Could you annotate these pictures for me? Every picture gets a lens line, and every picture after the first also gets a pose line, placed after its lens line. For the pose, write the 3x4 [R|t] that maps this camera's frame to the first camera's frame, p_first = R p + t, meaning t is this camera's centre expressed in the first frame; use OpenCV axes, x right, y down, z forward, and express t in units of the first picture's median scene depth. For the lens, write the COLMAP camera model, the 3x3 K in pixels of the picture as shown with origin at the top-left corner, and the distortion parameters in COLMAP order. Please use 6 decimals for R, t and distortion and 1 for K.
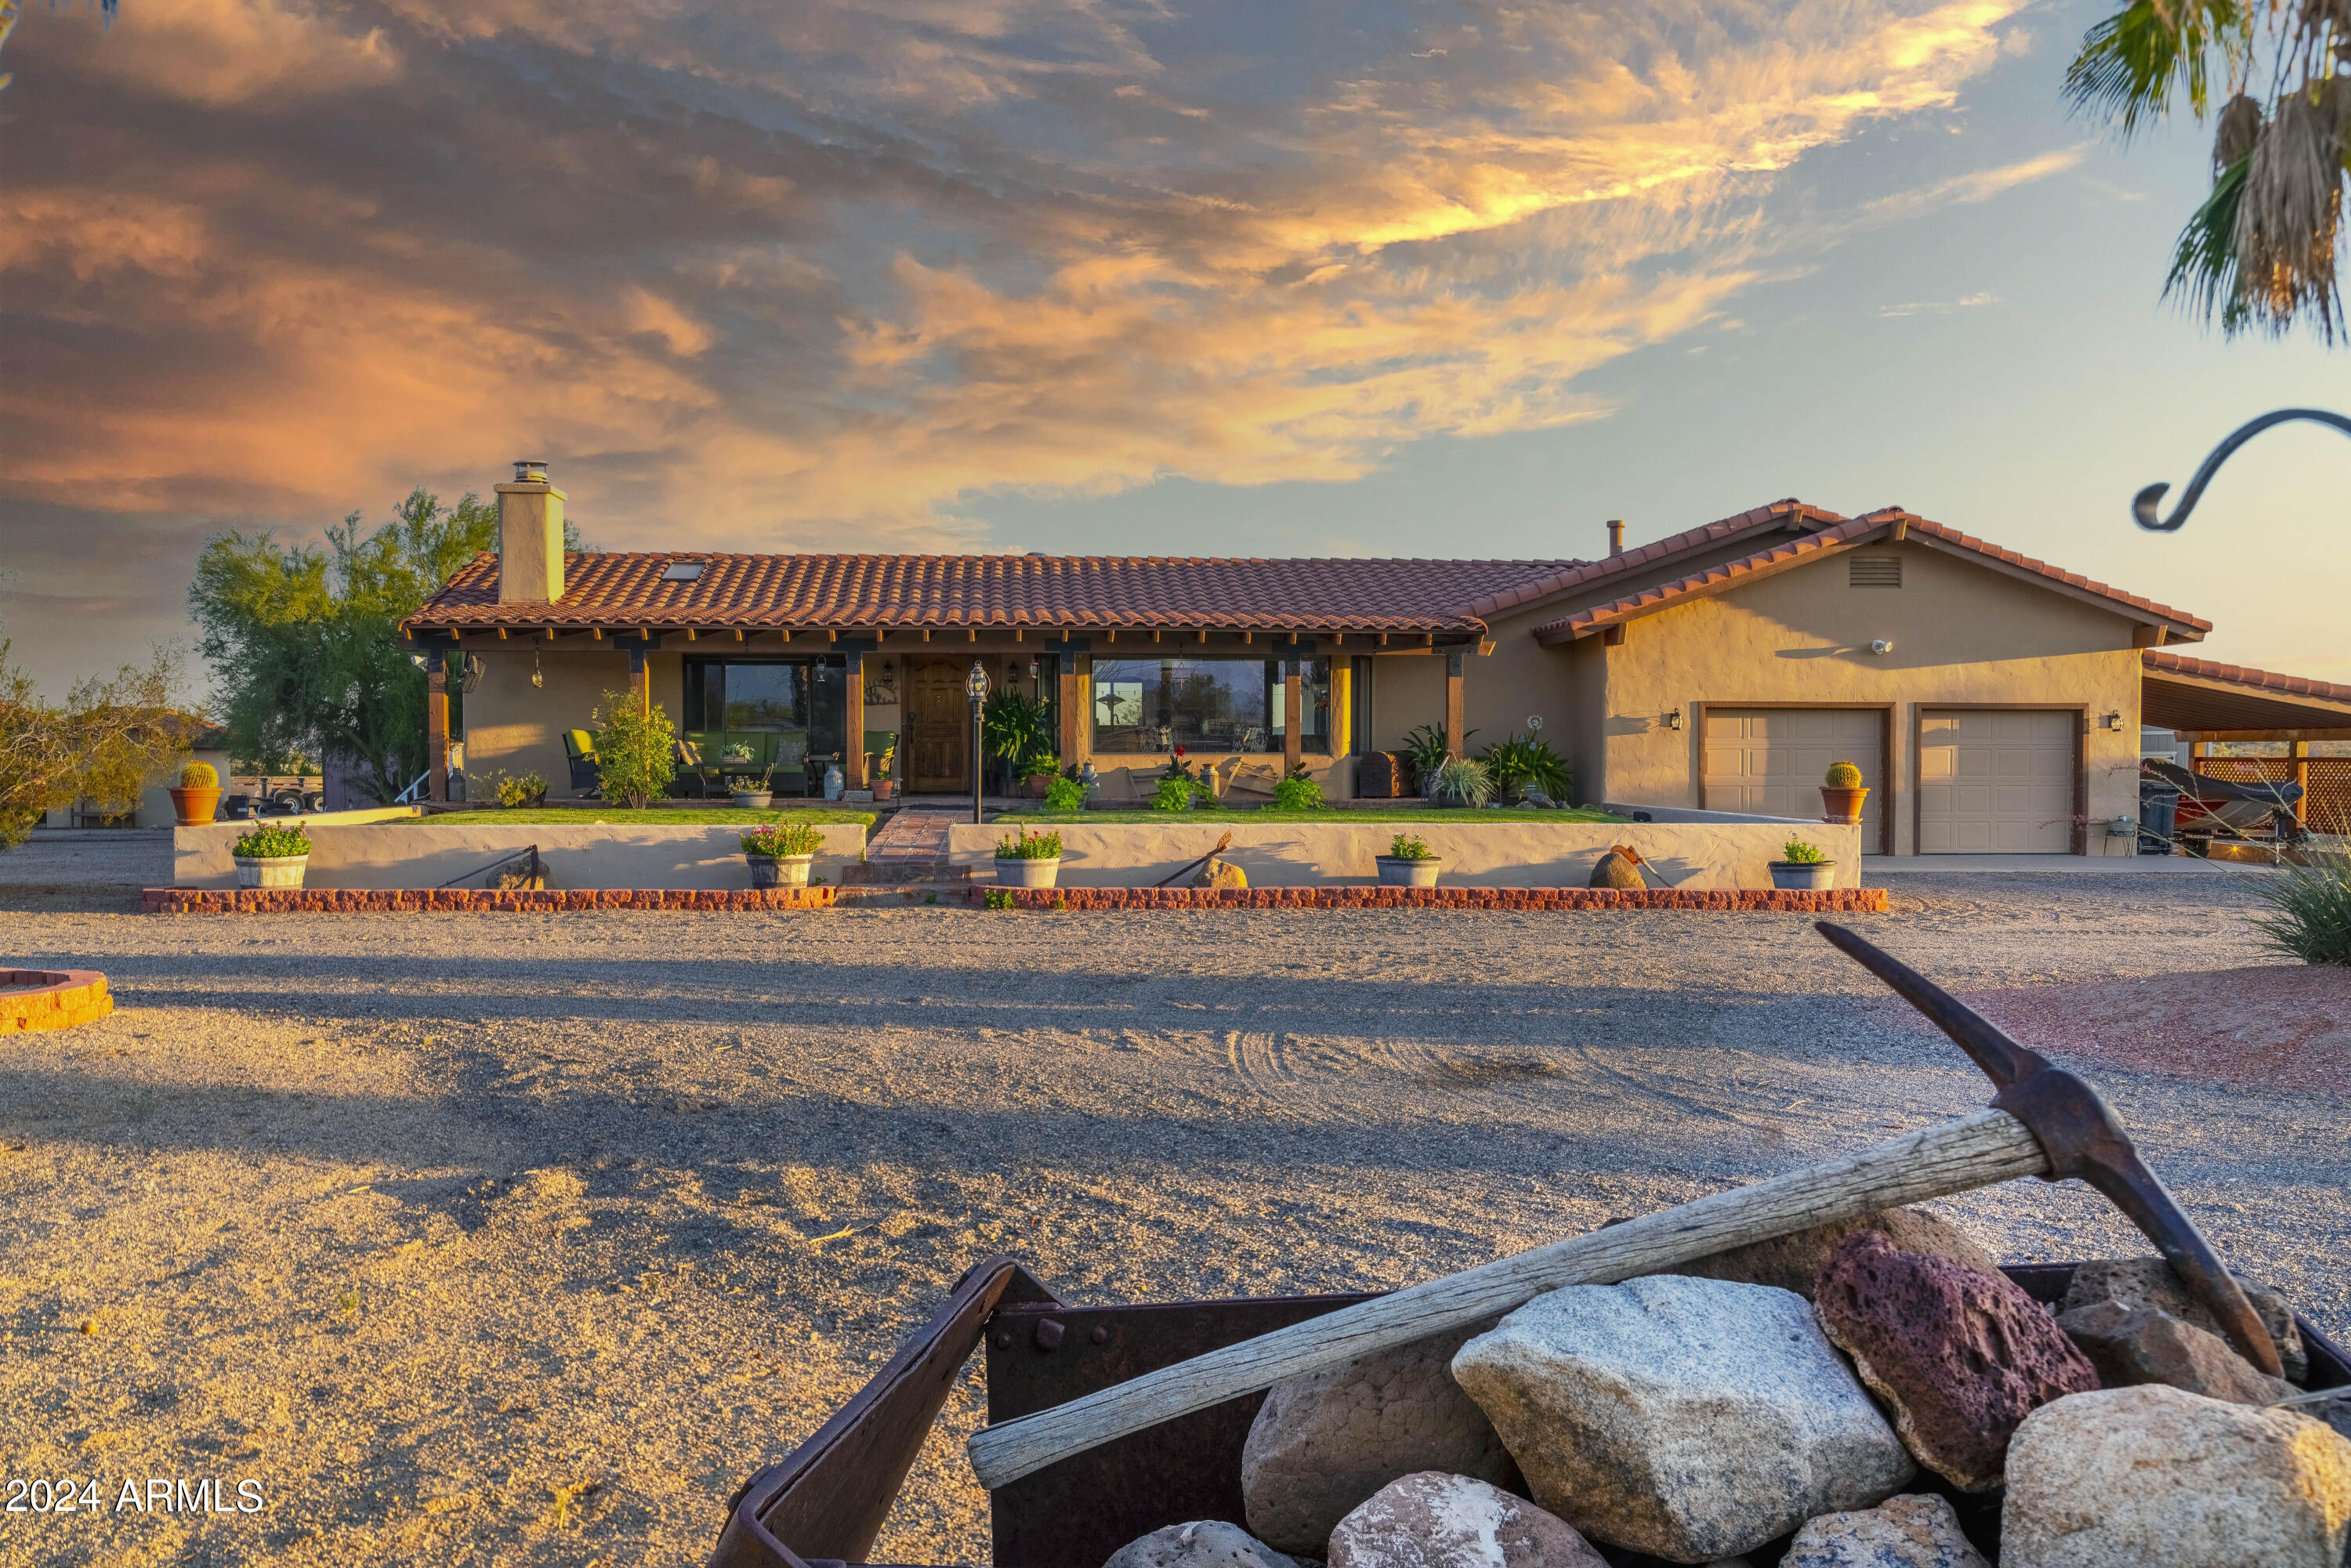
lens RADIAL K [[2034.6, 0, 1175.6], [0, 2034.6, 785.7], [0, 0, 1]] dist [-0.007383, -0.007857]
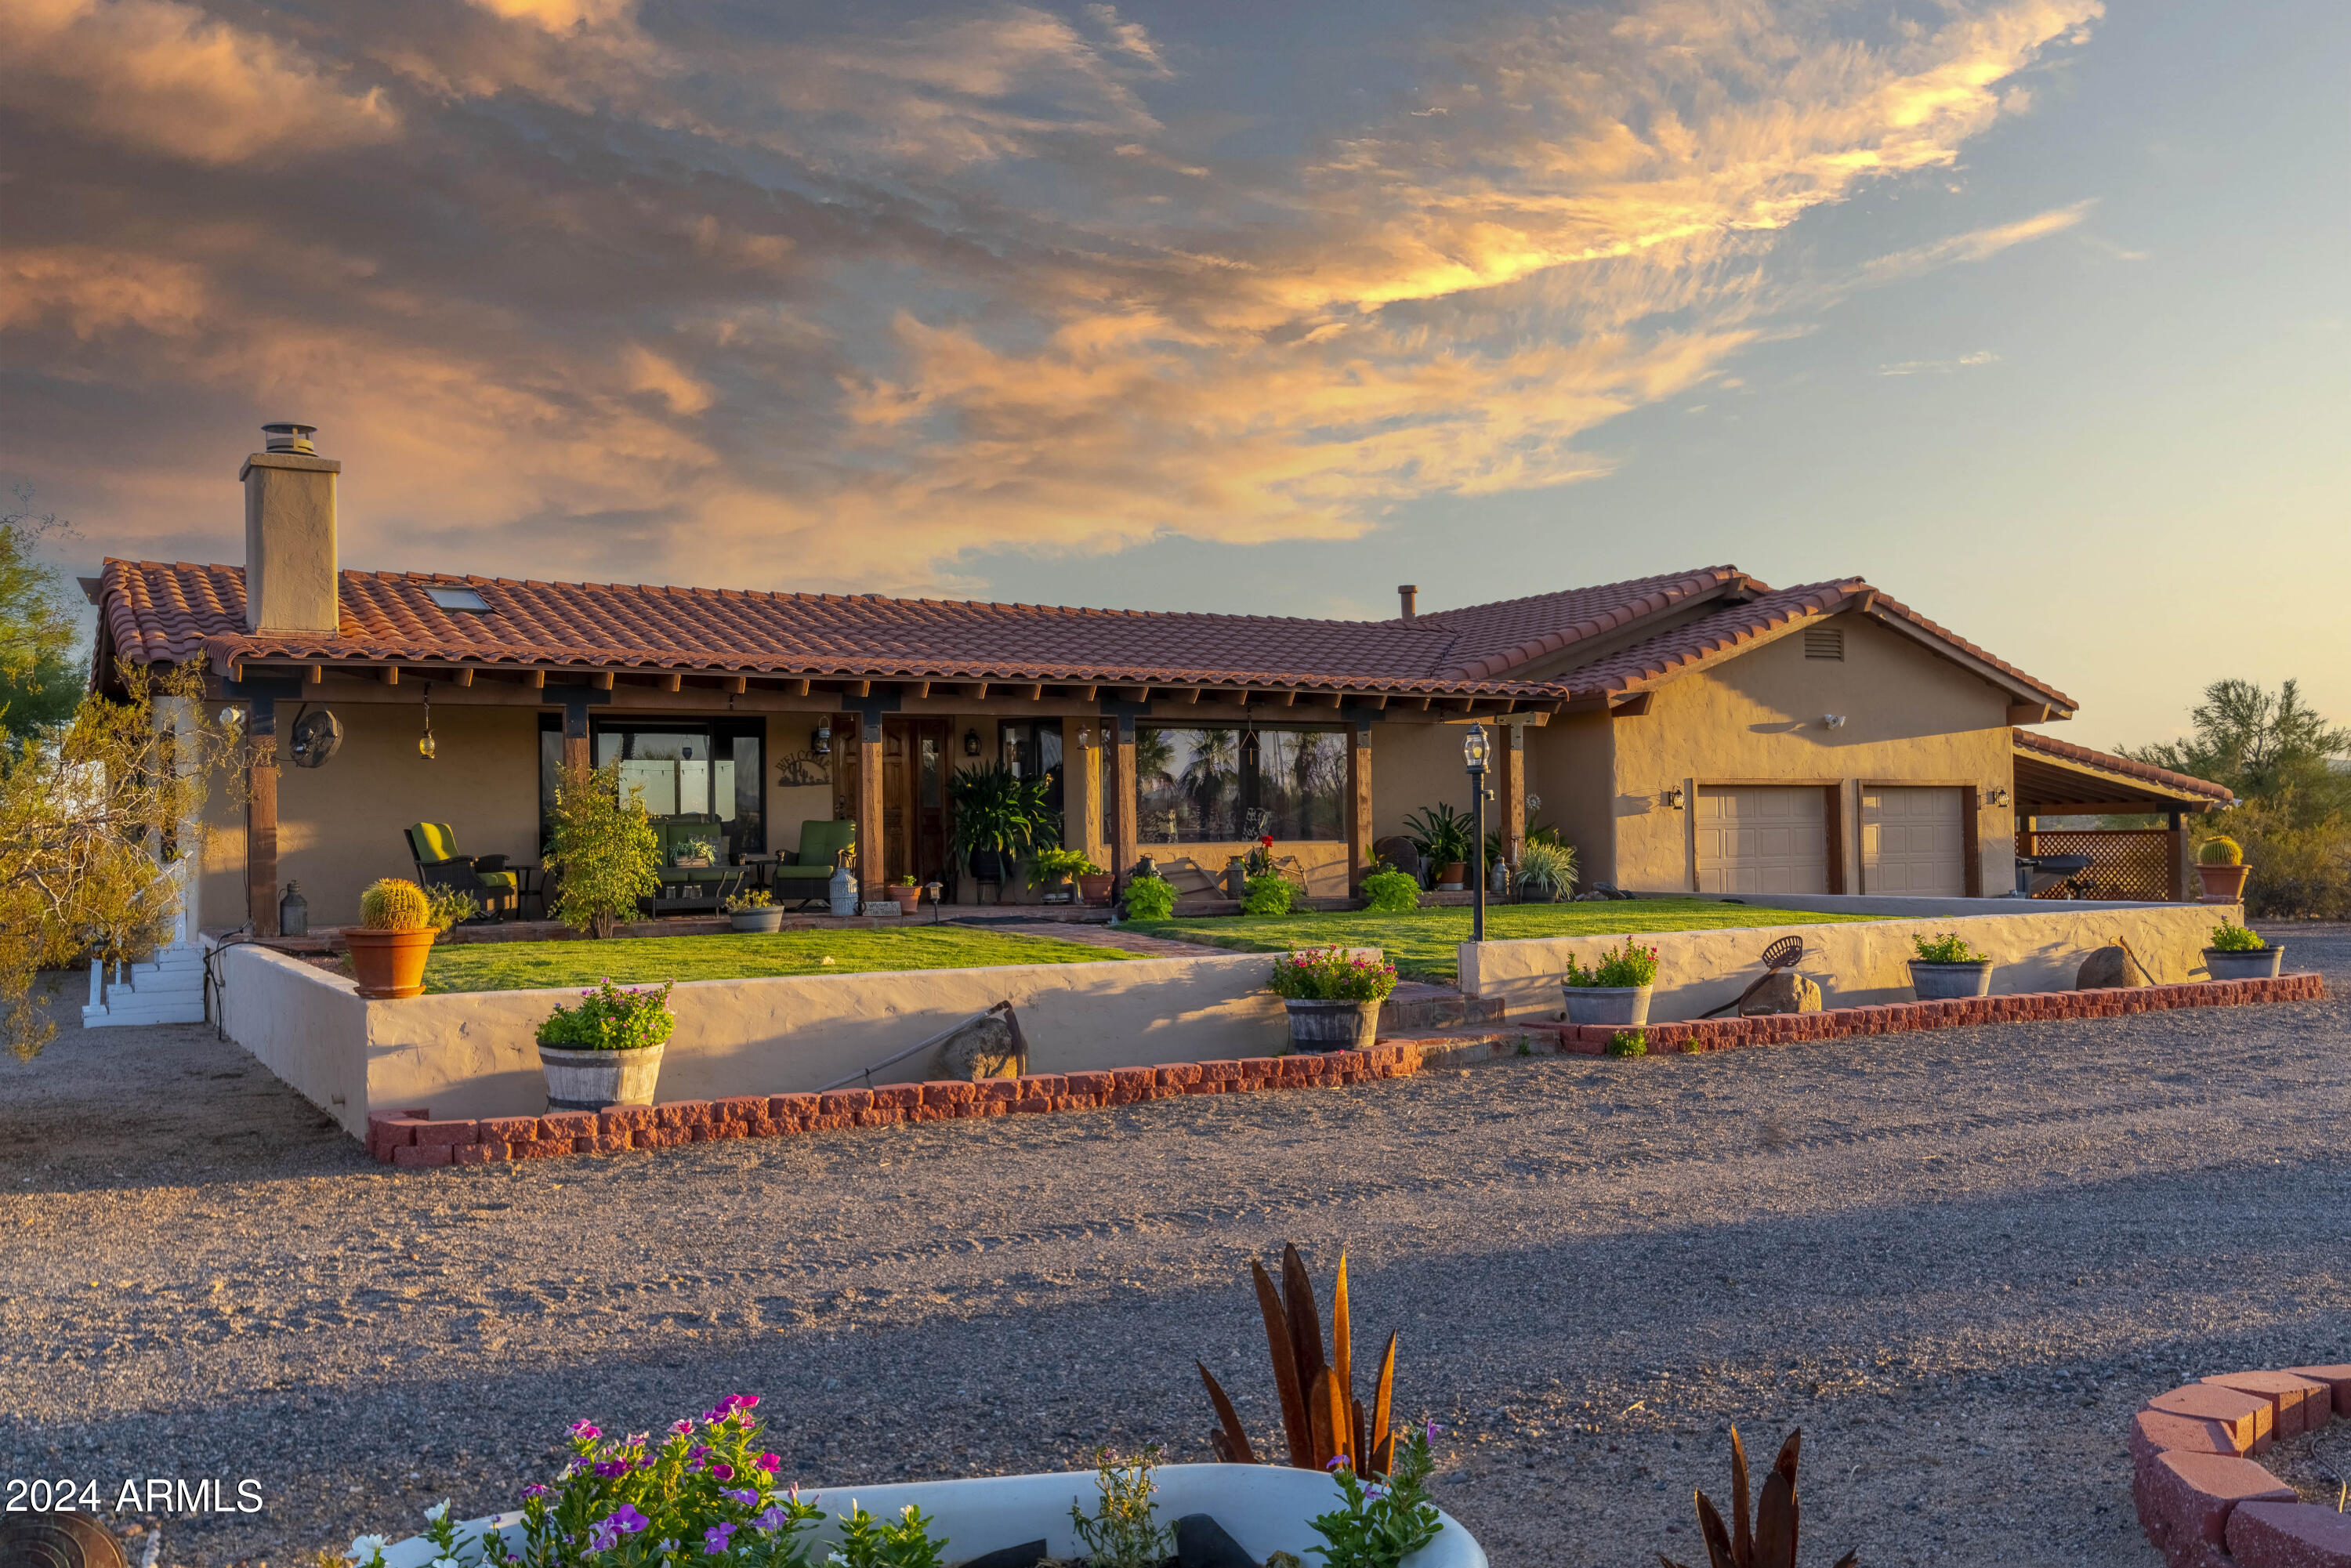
lens RADIAL K [[2063.2, 0, 1175.4], [0, 2063.2, 777.1], [0, 0, 1]] dist [-0.015643, -0.012941]
pose [[0.887321, -0.001261, 0.461151, -0.387580], [0.023197, 0.998852, -0.041905, -0.008486], [-0.460569, 0.047880, 0.886332, 0.281878]]
